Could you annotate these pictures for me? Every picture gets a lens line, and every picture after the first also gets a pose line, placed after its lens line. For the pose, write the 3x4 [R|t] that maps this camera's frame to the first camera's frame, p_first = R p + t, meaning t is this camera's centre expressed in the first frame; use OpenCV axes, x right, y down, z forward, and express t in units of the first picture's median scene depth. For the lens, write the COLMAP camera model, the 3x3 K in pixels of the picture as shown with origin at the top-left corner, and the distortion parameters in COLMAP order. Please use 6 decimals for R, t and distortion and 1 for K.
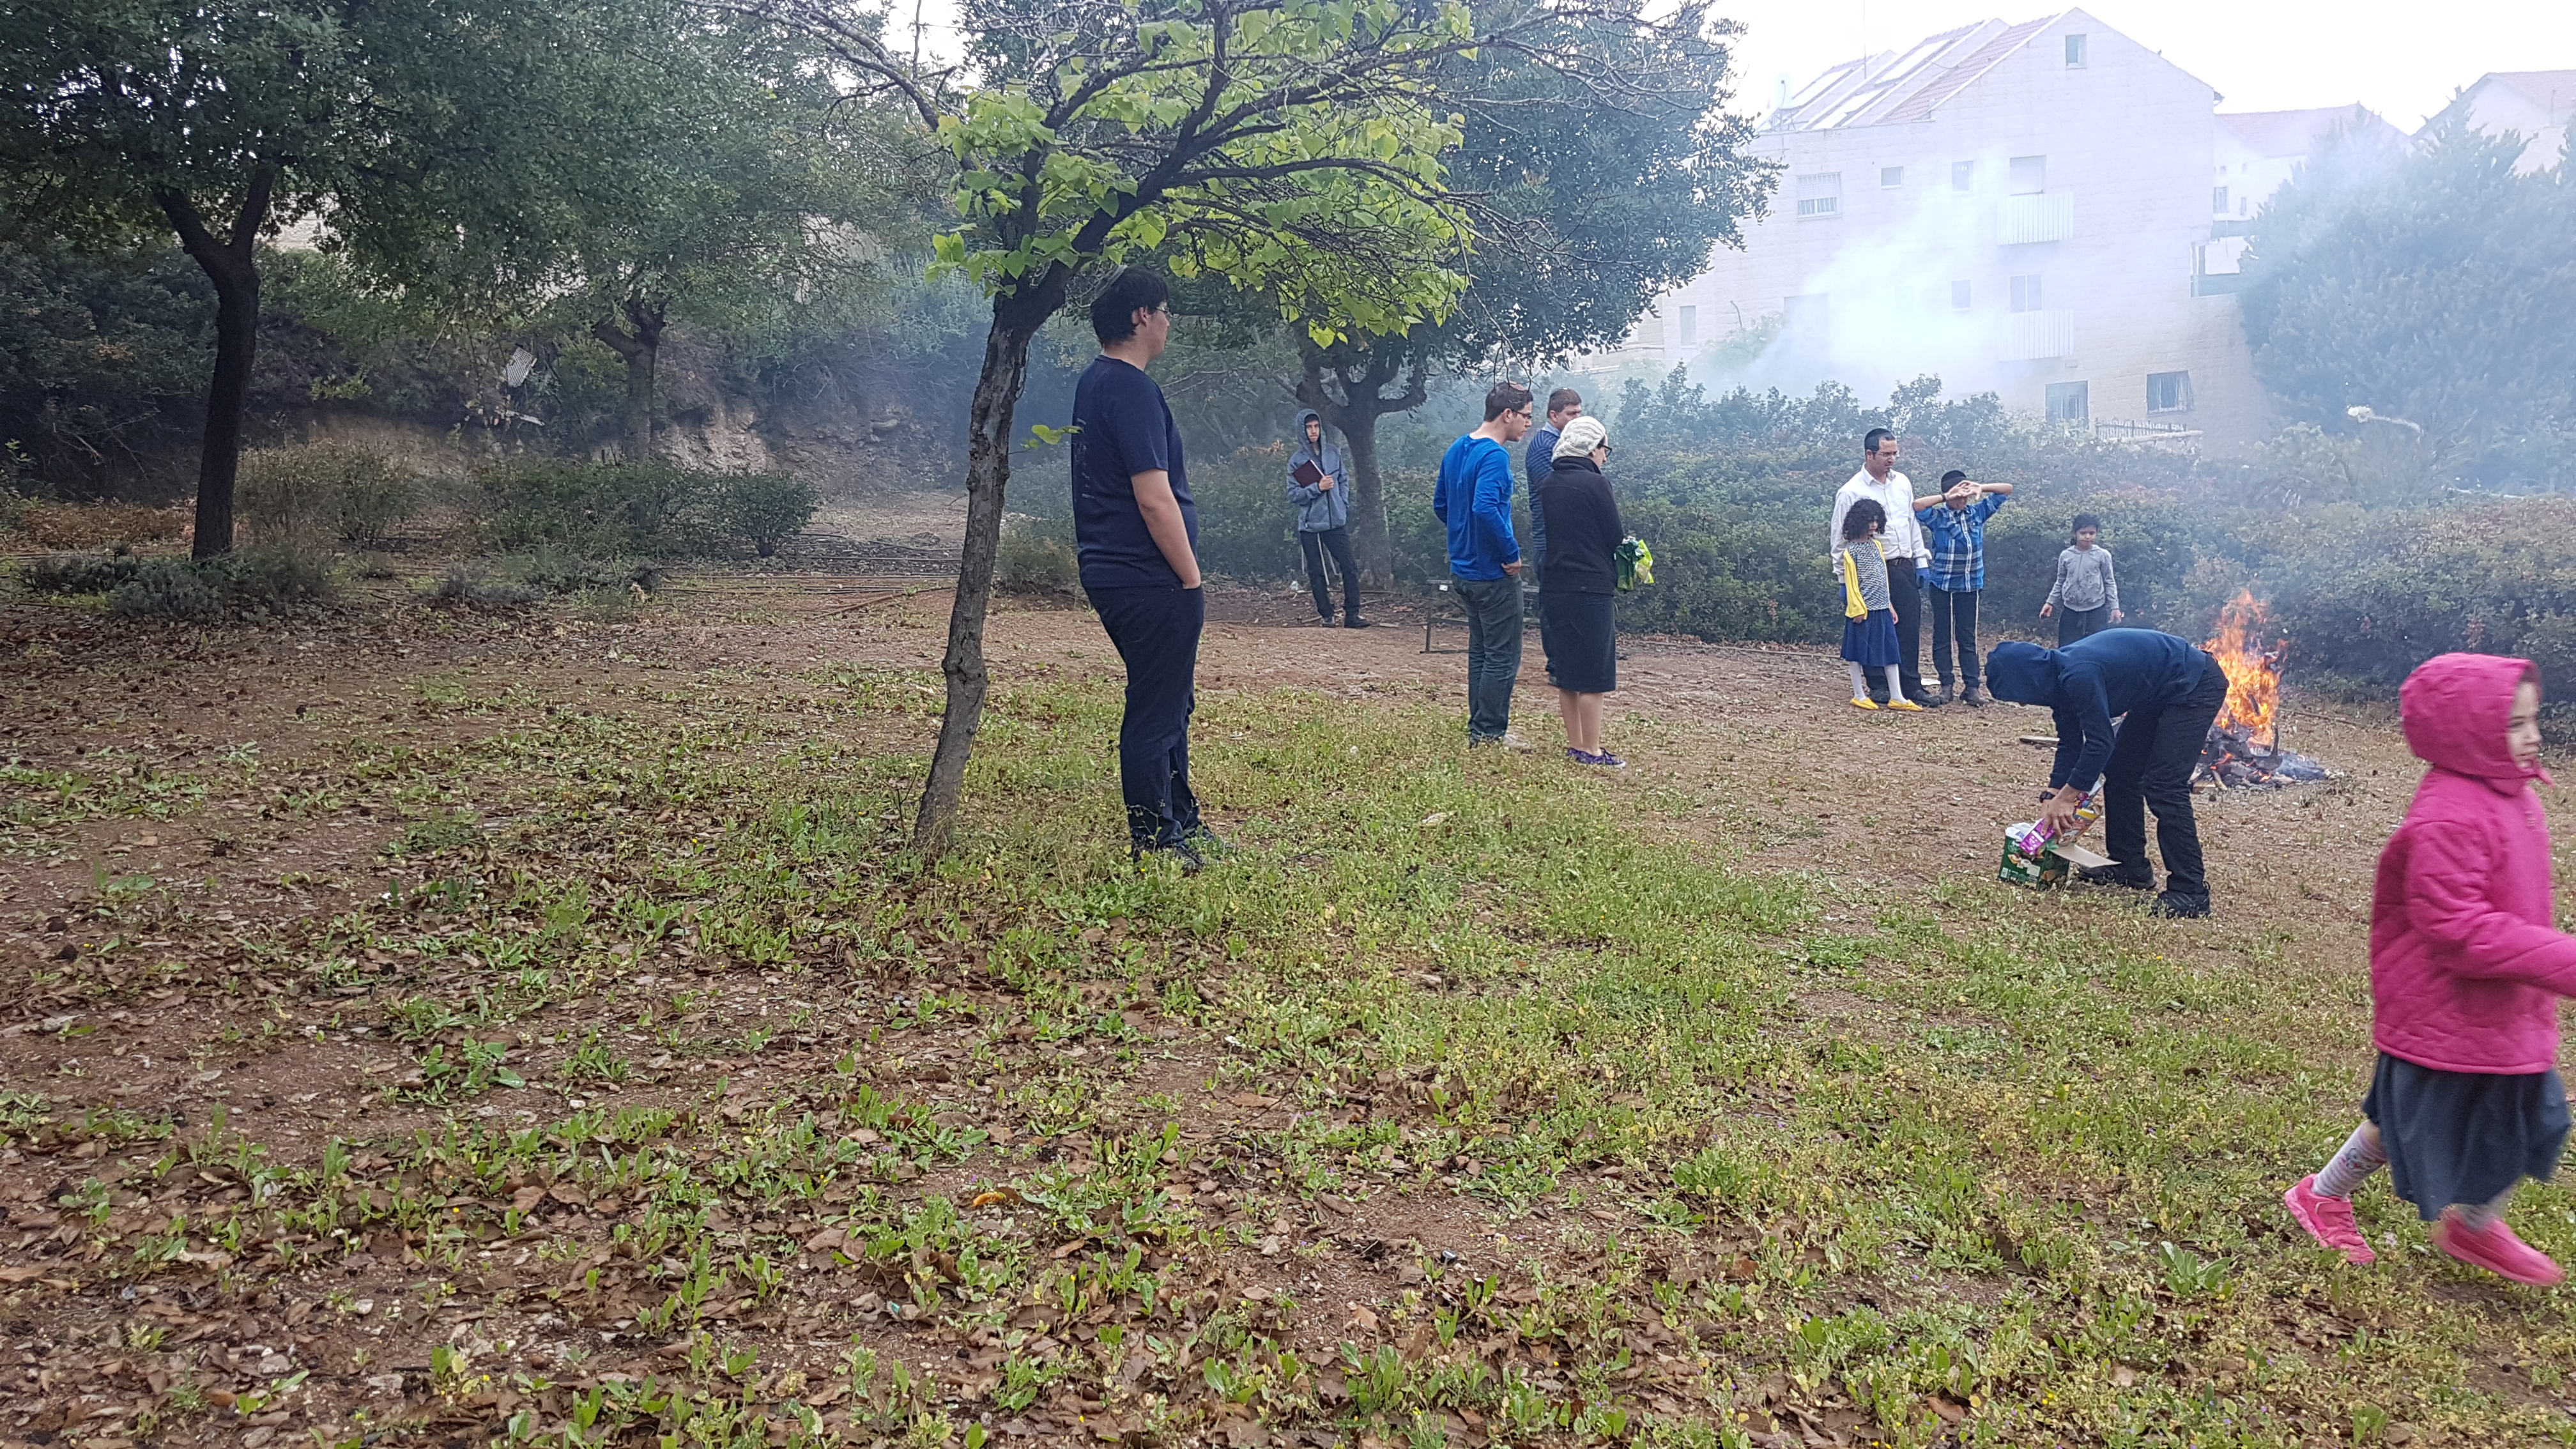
lens RADIAL K [[1914.1, 0, 1325.2], [0, 1914.1, 697.0], [0, 0, 1]] dist [0.228823, -0.513316]
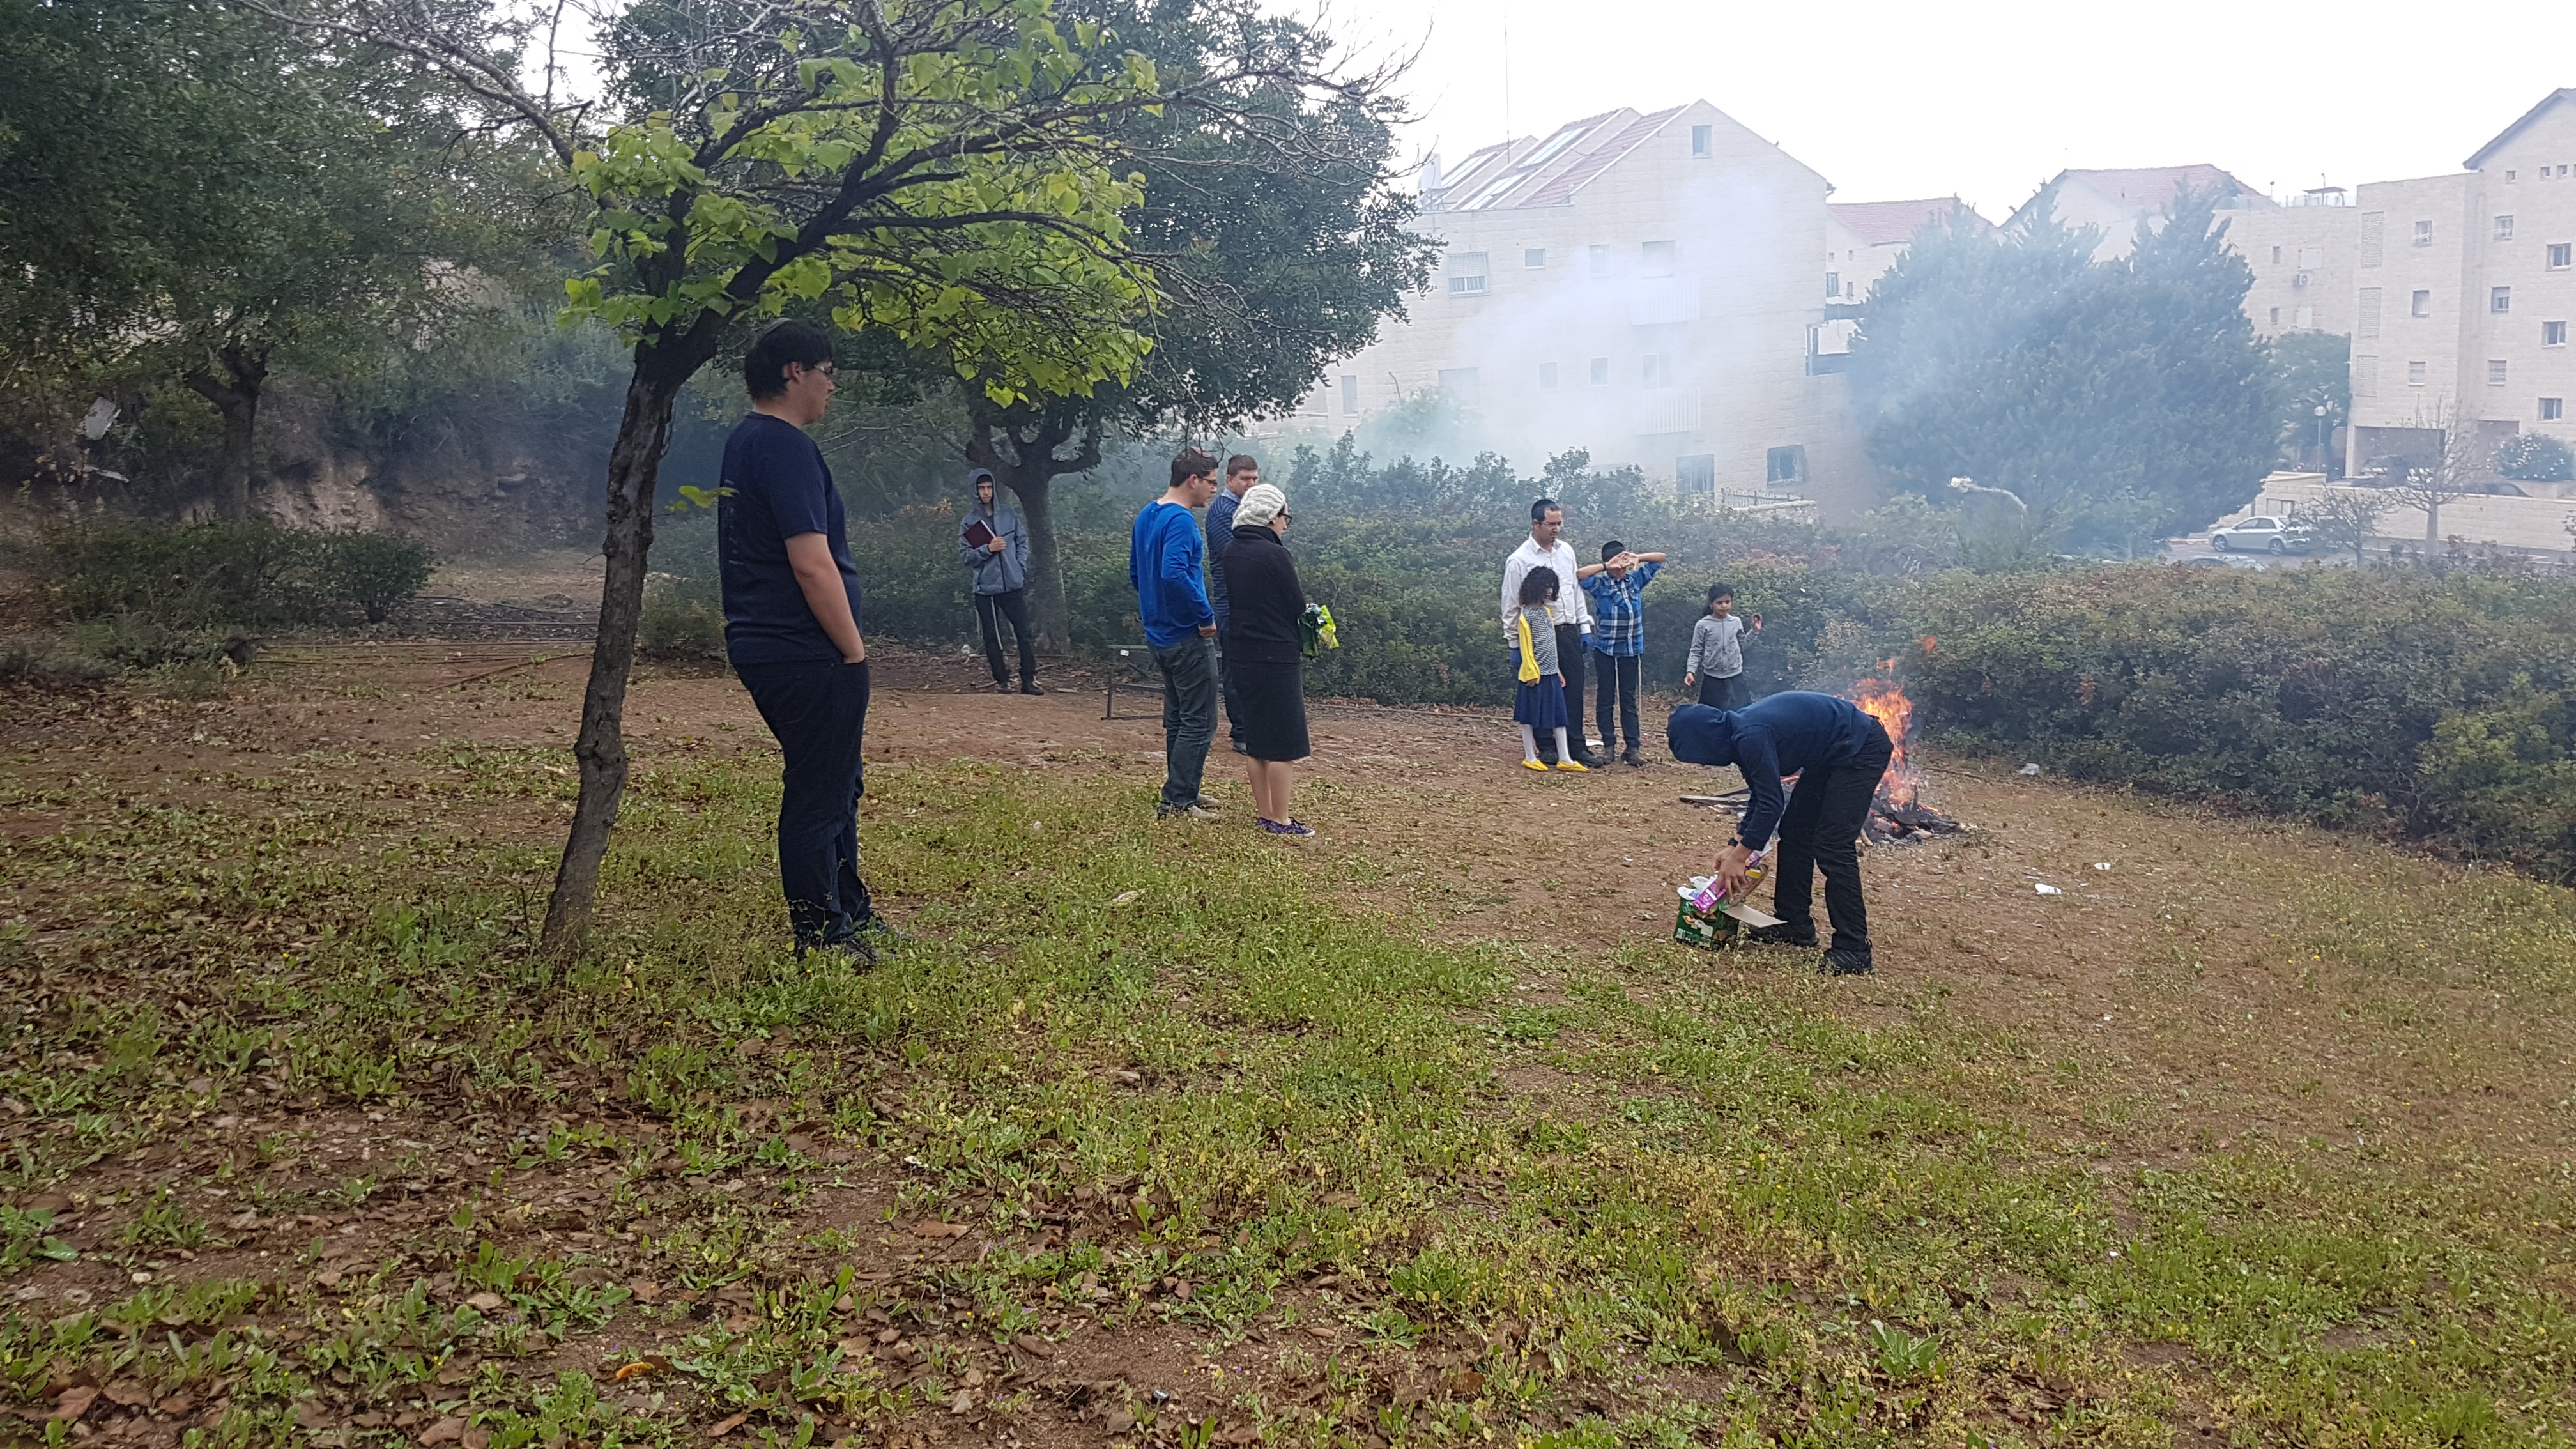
lens RADIAL K [[1914.1, 0, 1325.2], [0, 1914.1, 697.0], [0, 0, 1]] dist [0.228823, -0.513316]
pose [[0.985613, -0.008743, 0.168793, -0.007054], [0.014093, 0.999435, -0.030527, -0.007214], [-0.168430, 0.032467, 0.985179, 0.037988]]
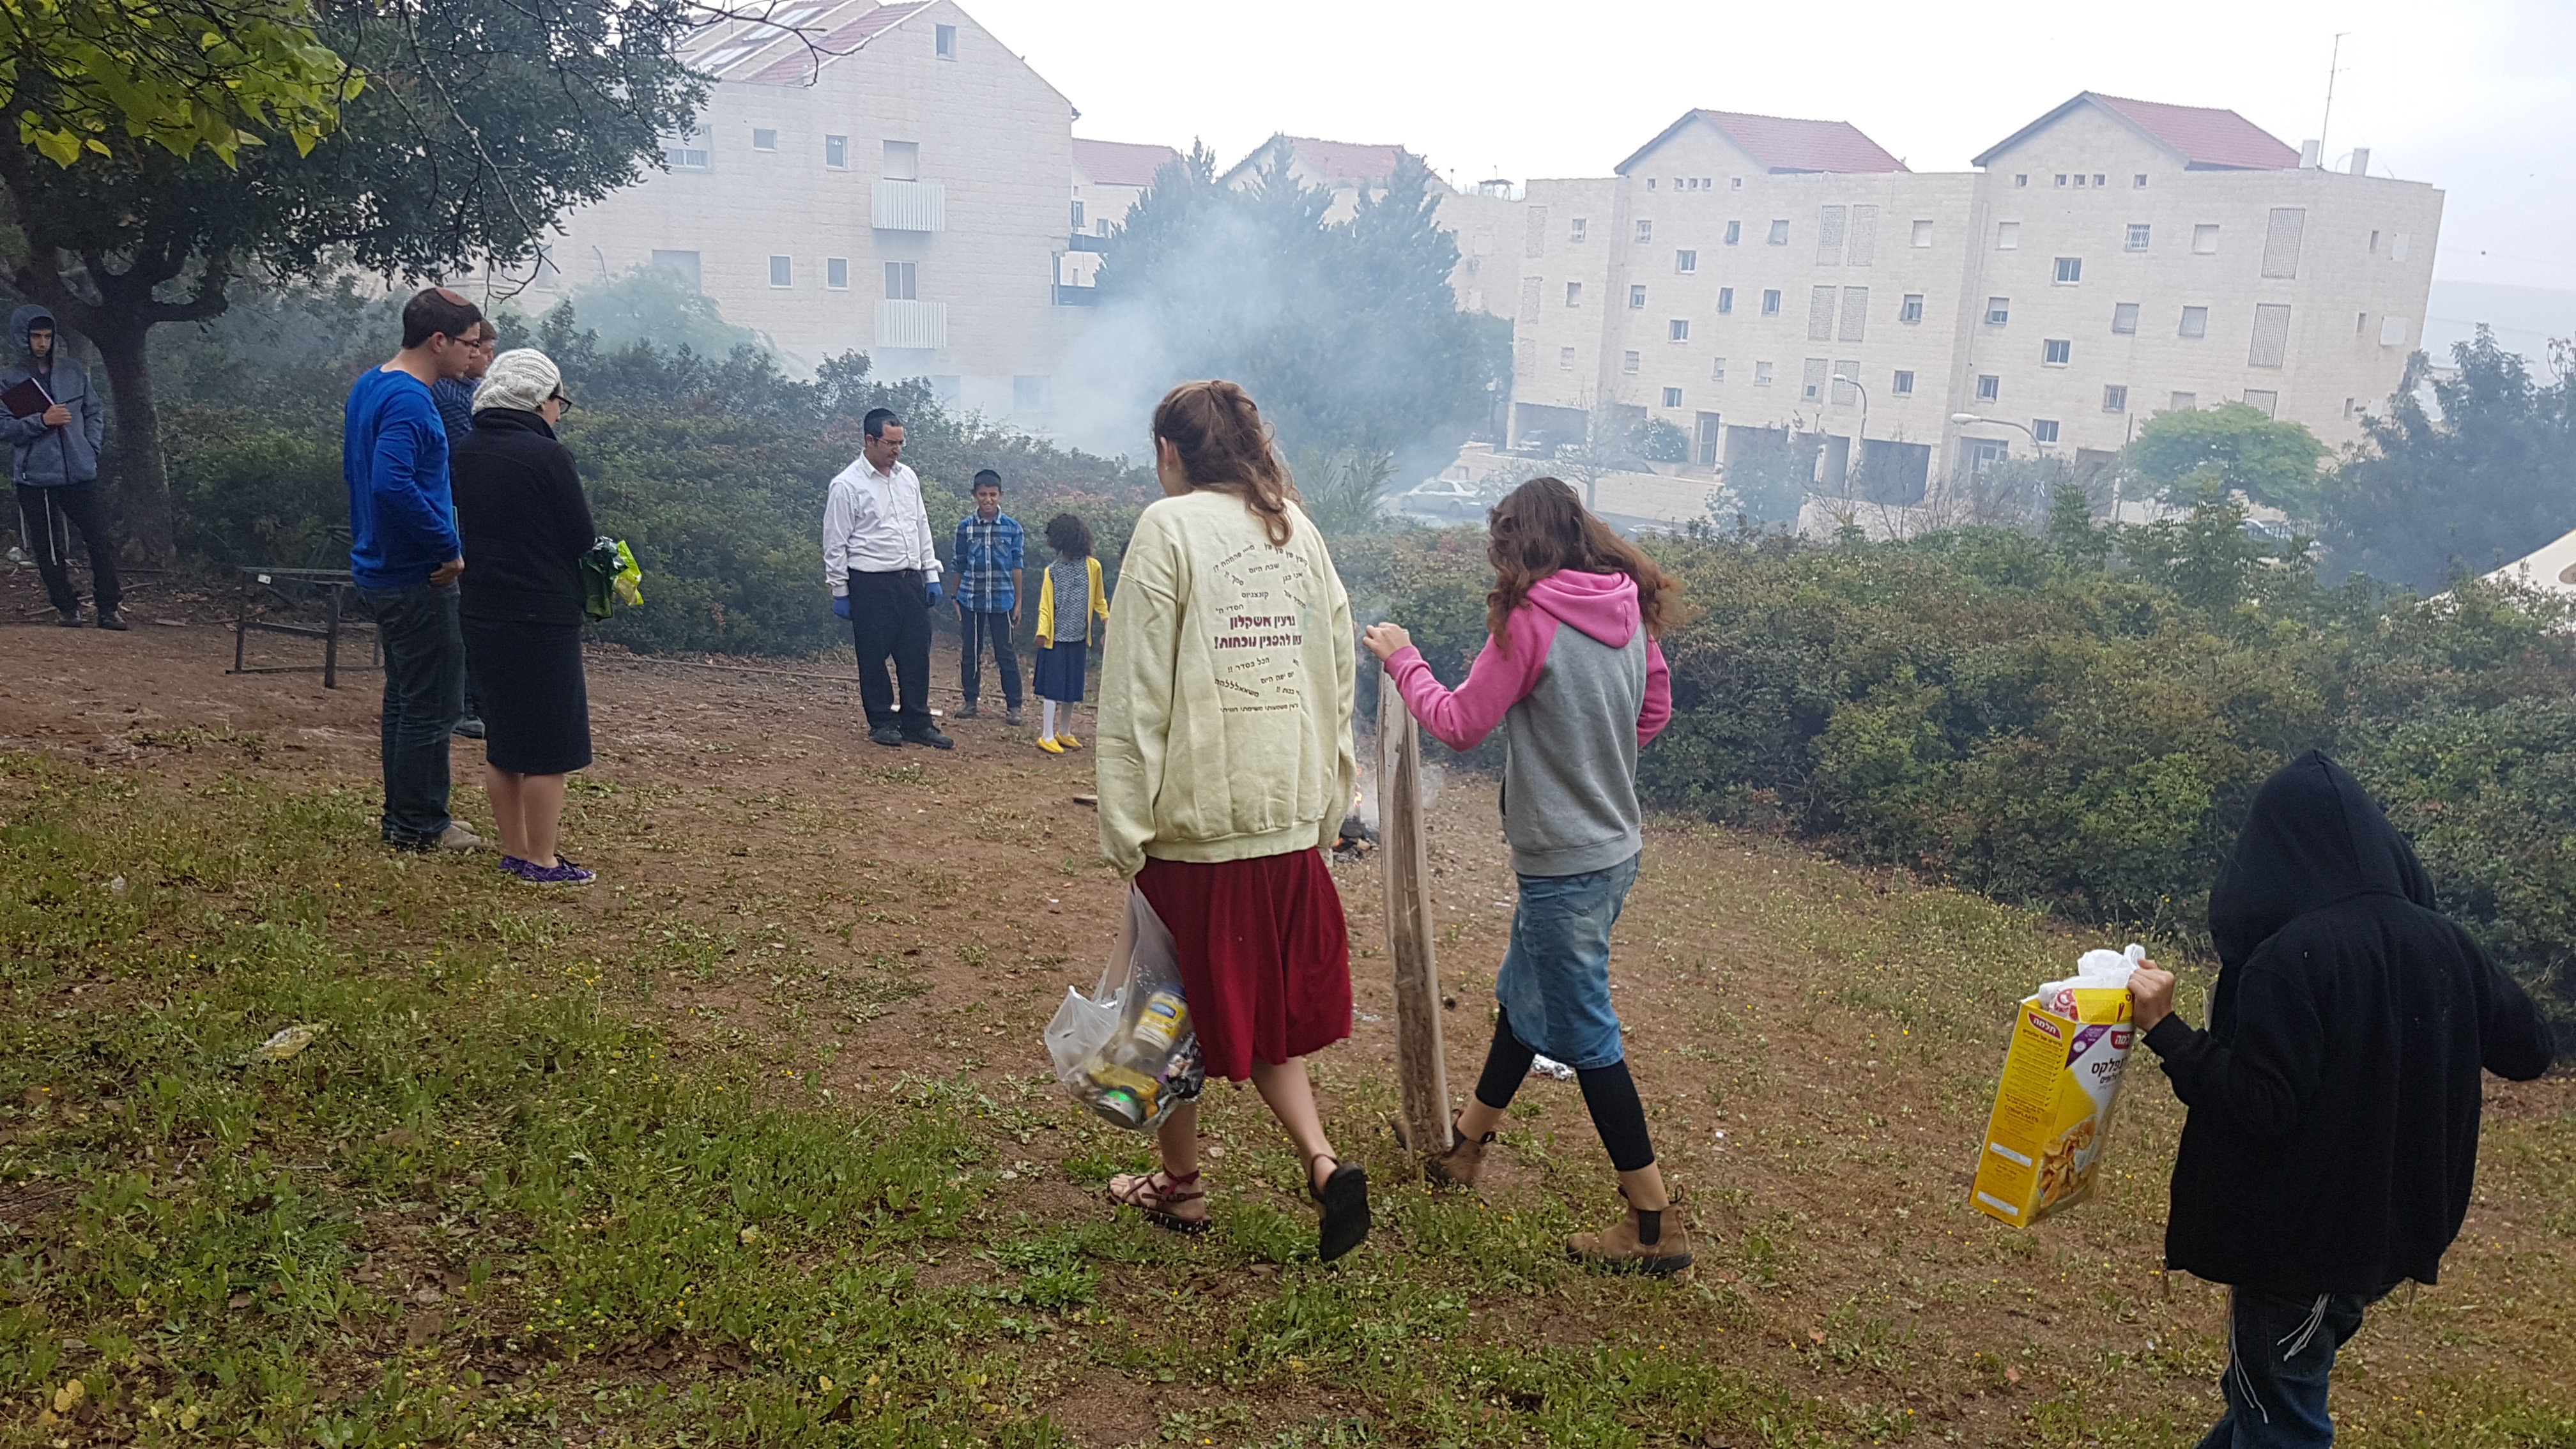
lens RADIAL K [[2010.0, 0, 1379.2], [0, 2010.0, 741.6], [0, 0, 1]] dist [0.113758, -0.190152]
pose [[0.841547, -0.006620, 0.540144, 0.004558], [-0.008327, 0.999647, 0.025226, -0.049180], [-0.540120, -0.025726, 0.841195, 0.398478]]
